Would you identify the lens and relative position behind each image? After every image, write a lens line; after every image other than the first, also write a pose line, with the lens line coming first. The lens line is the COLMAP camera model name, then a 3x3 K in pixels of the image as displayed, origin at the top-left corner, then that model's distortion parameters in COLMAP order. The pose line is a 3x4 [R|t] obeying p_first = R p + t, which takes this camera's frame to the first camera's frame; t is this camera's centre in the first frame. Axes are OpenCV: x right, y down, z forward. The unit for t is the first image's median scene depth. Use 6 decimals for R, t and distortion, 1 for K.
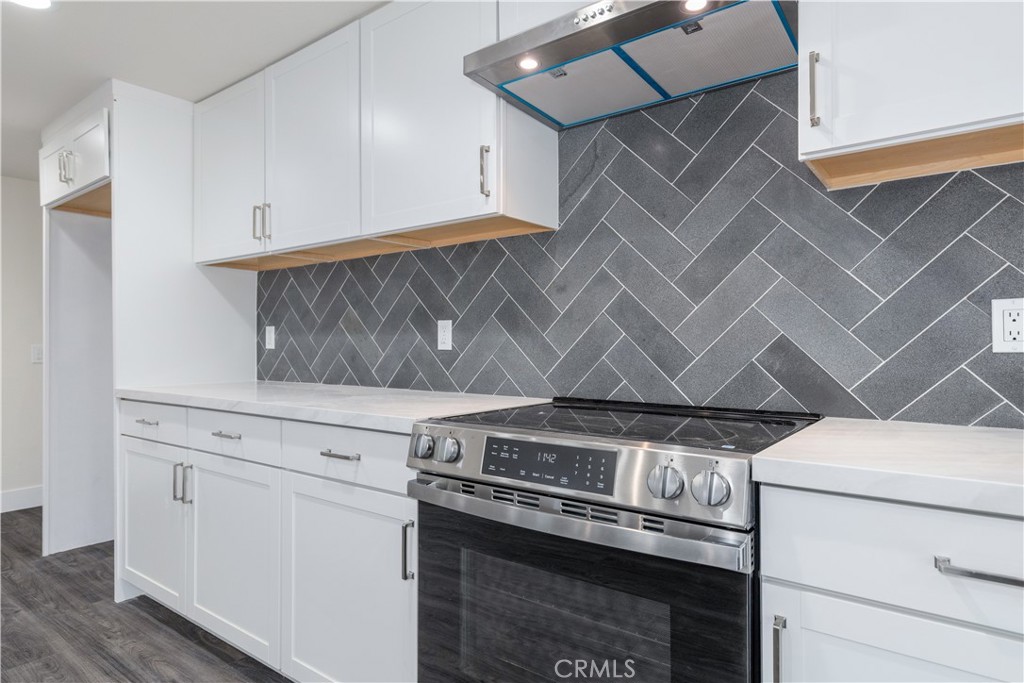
lens RADIAL K [[571.4, 0, 512.7], [0, 571.4, 342.6], [0, 0, 1]] dist [0.008755, -0.000142]
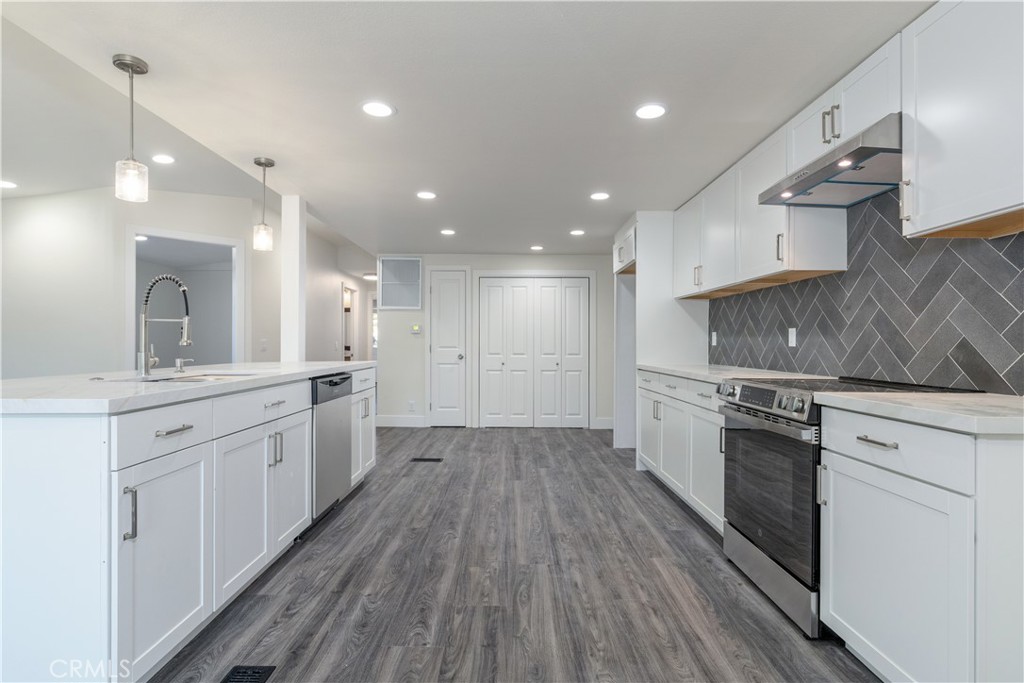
lens RADIAL K [[497.9, 0, 508.9], [0, 497.9, 343.4], [0, 0, 1]] dist [-0.000917, 0.000084]
pose [[0.591576, 0.006420, -0.806224, 0.621539], [-0.005008, 0.999978, 0.004289, 0.001979], [0.806234, 0.001500, 0.591595, -0.545313]]
